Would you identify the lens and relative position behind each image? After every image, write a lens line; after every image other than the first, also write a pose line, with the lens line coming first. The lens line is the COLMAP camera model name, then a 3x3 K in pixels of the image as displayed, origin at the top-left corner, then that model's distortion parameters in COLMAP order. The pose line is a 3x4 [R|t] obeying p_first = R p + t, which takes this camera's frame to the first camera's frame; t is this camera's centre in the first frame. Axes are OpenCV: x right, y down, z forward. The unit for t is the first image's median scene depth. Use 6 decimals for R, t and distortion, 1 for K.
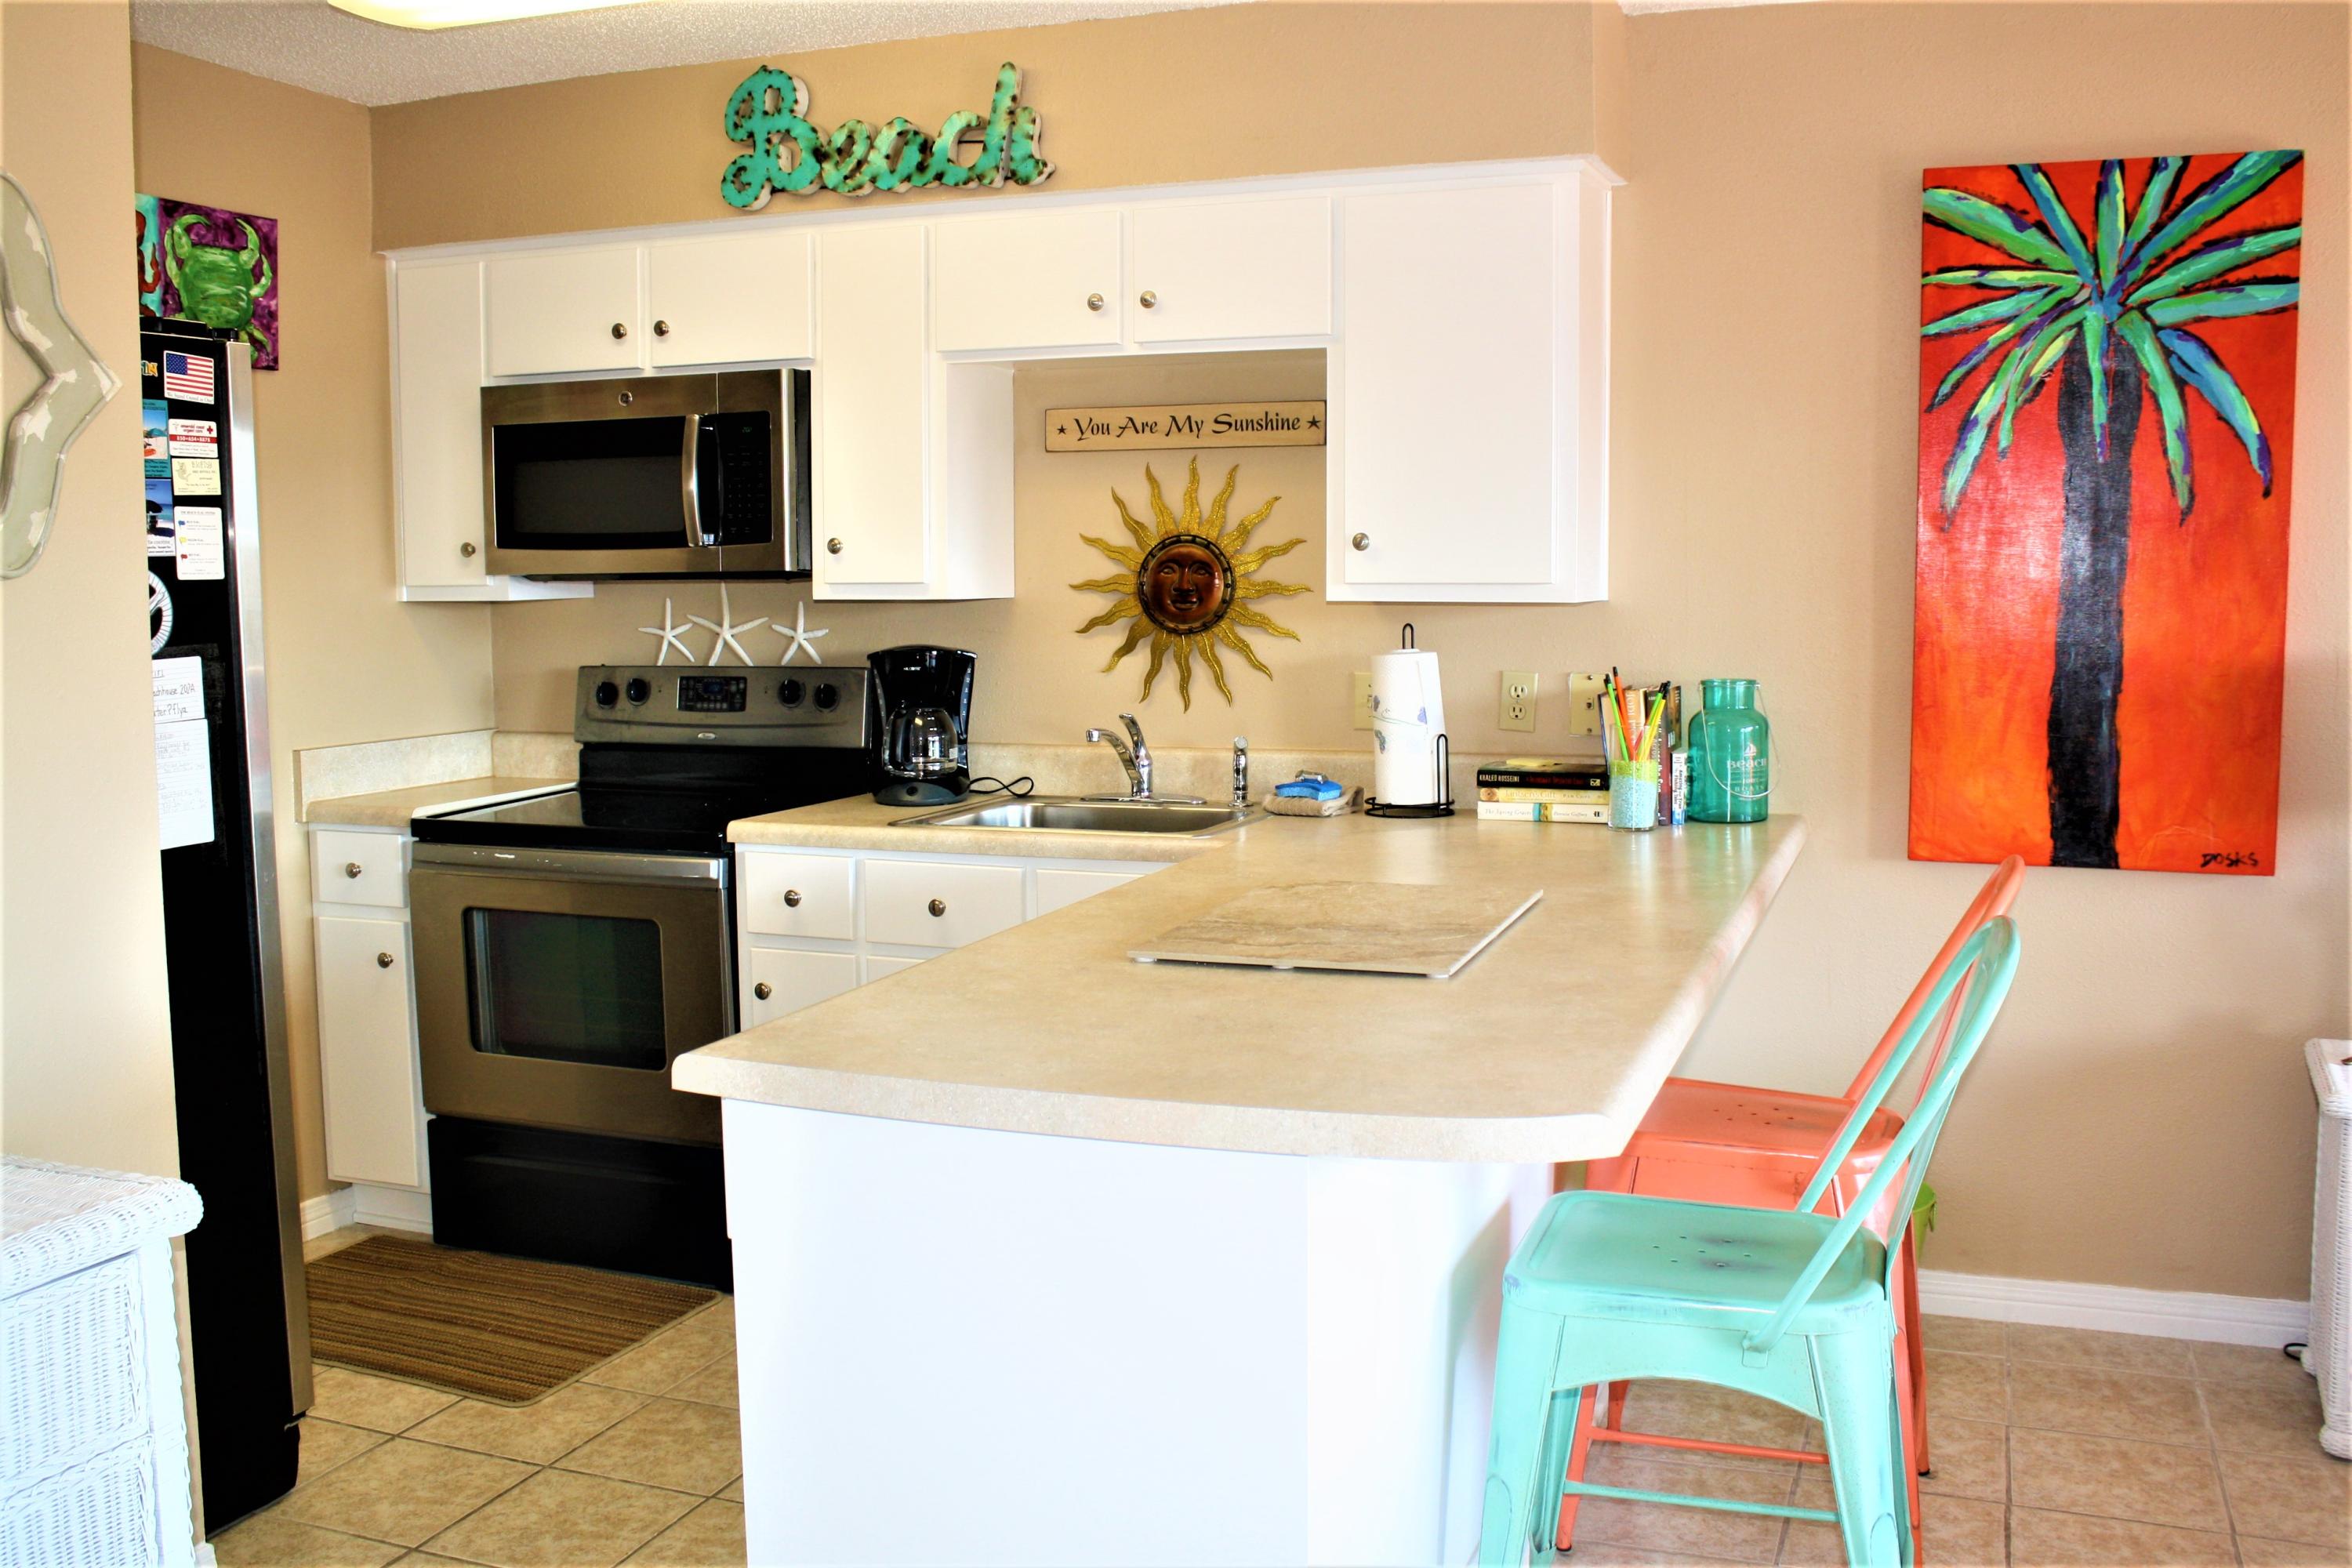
lens RADIAL K [[1932.8, 0, 1176.0], [0, 1932.8, 784.0], [0, 0, 1]] dist [-0.153665, 0.115533]
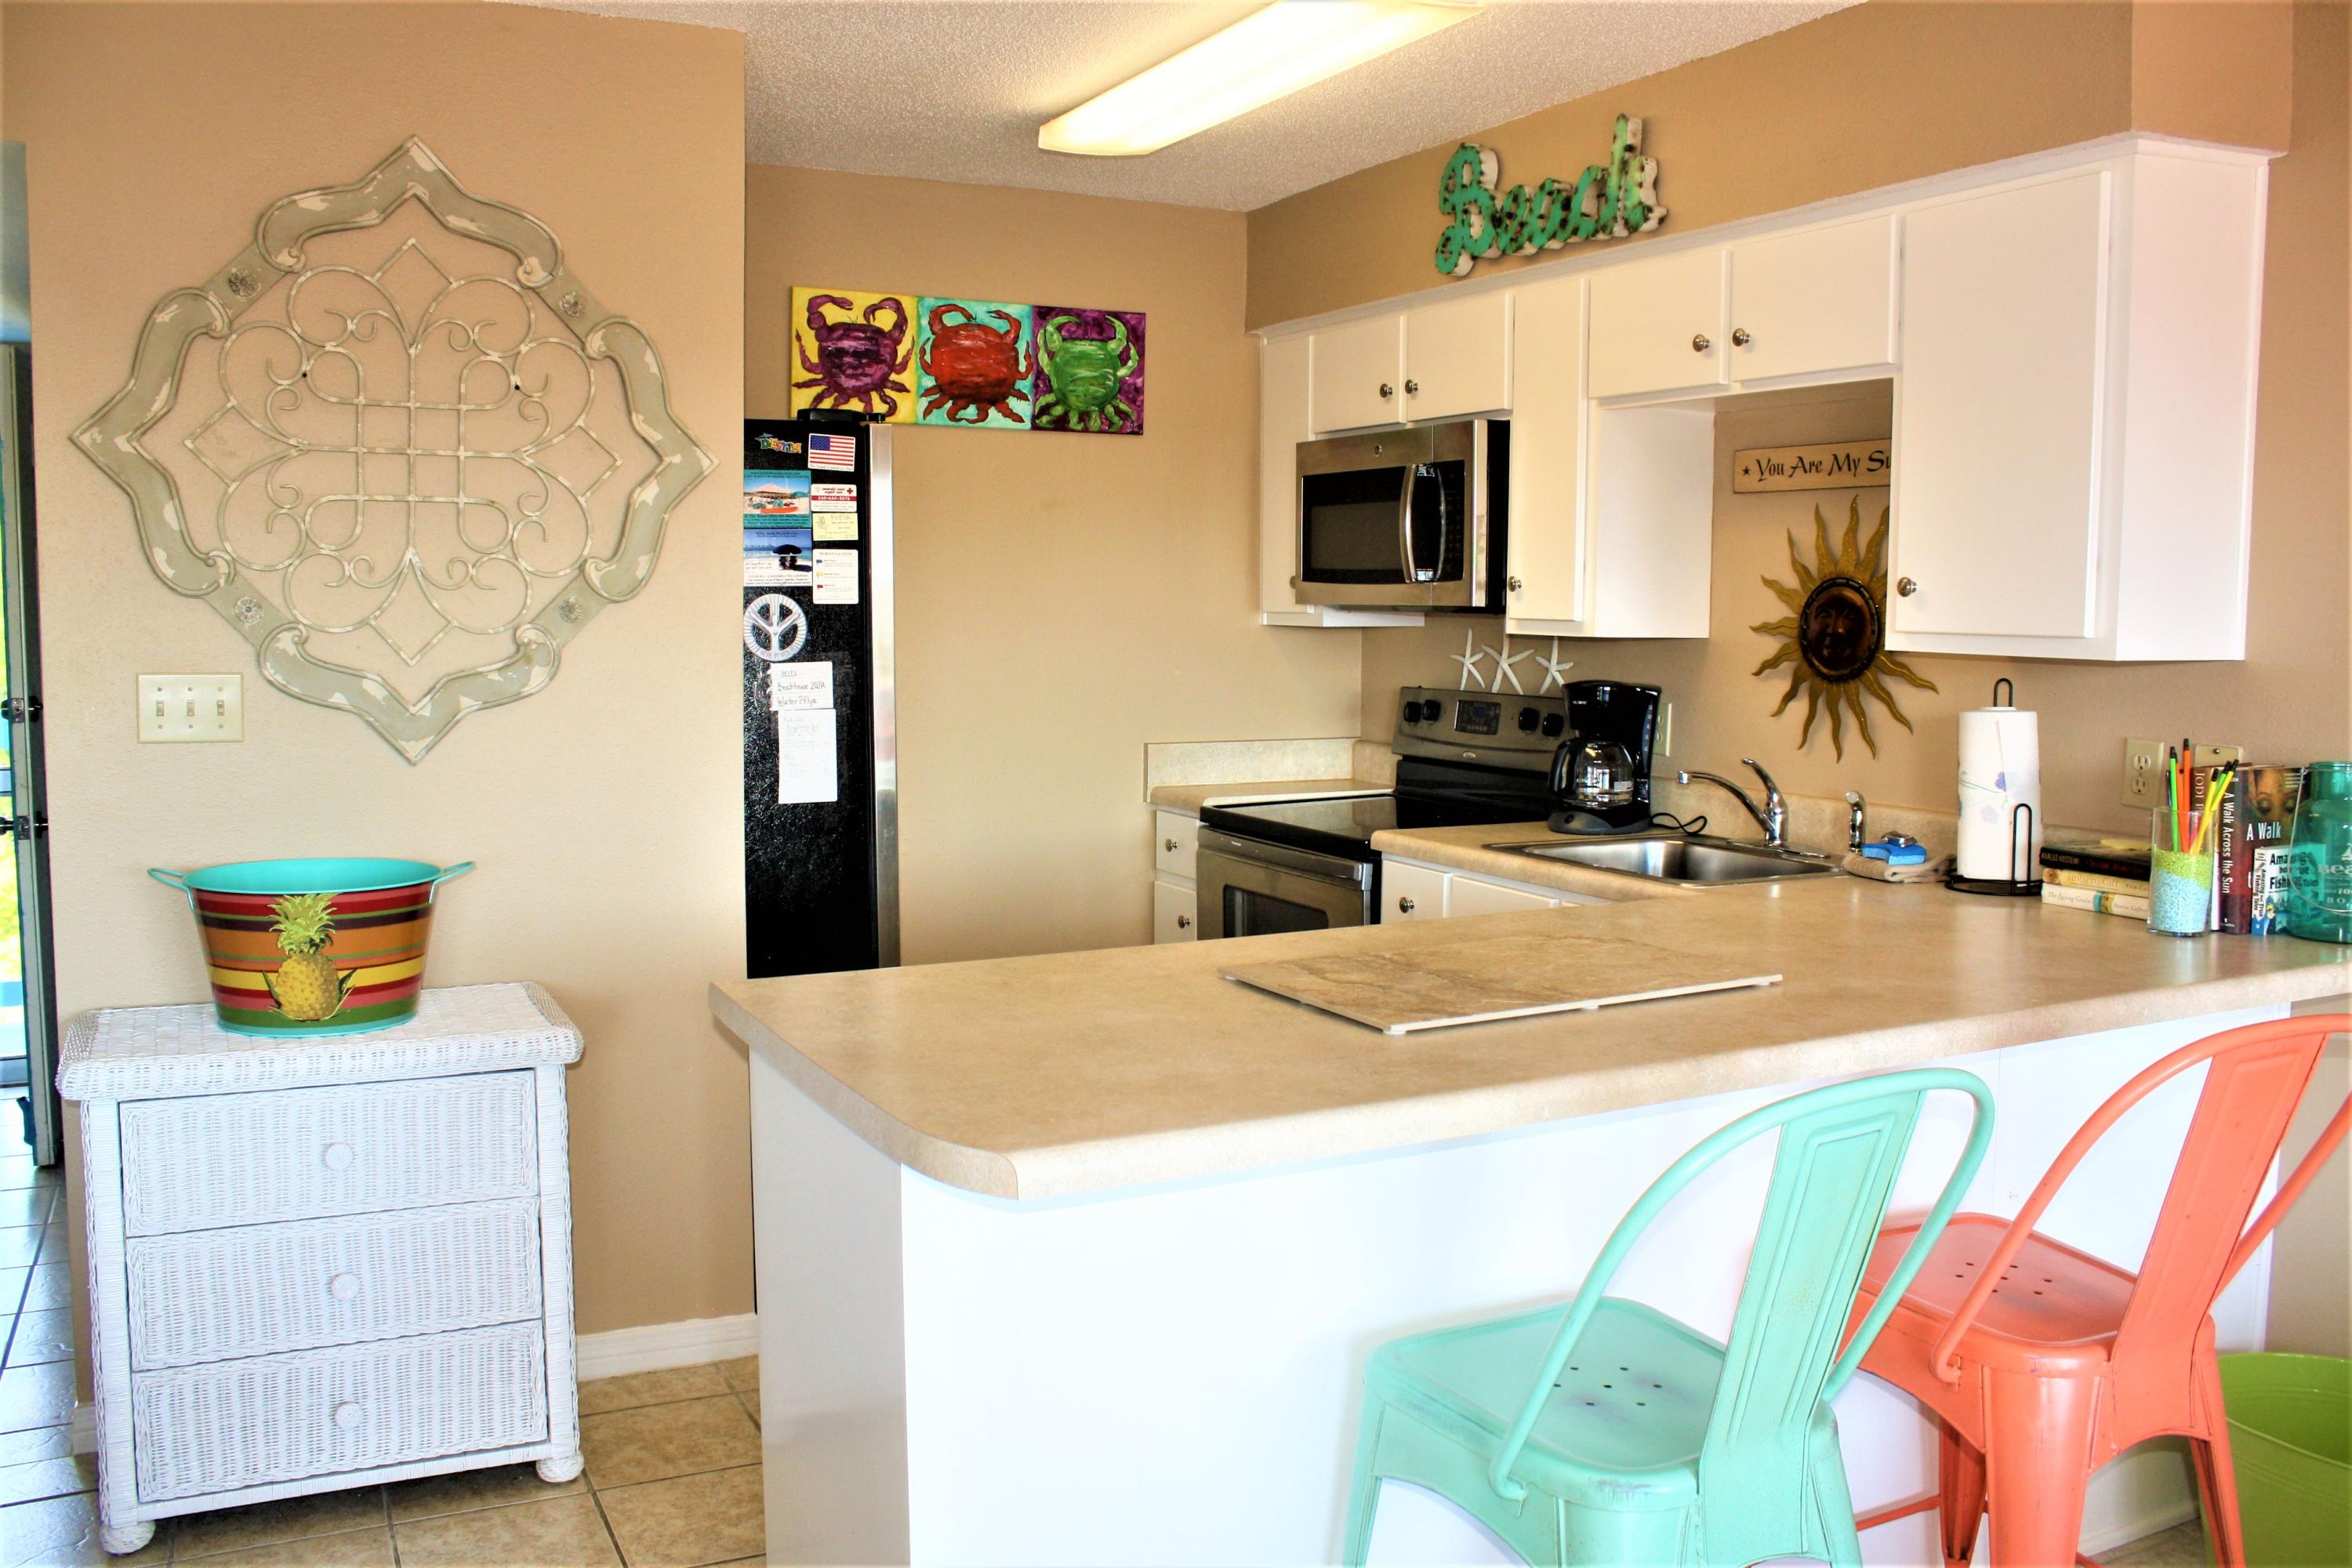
lens RADIAL K [[1790.2, 0, 1176.0], [0, 1790.2, 784.0], [0, 0, 1]] dist [-0.132774, 0.000314]
pose [[0.766359, 0.075145, -0.638003, 0.325005], [-0.081096, 0.996506, 0.019960, -0.017984], [0.637274, 0.036443, 0.769775, 0.124403]]
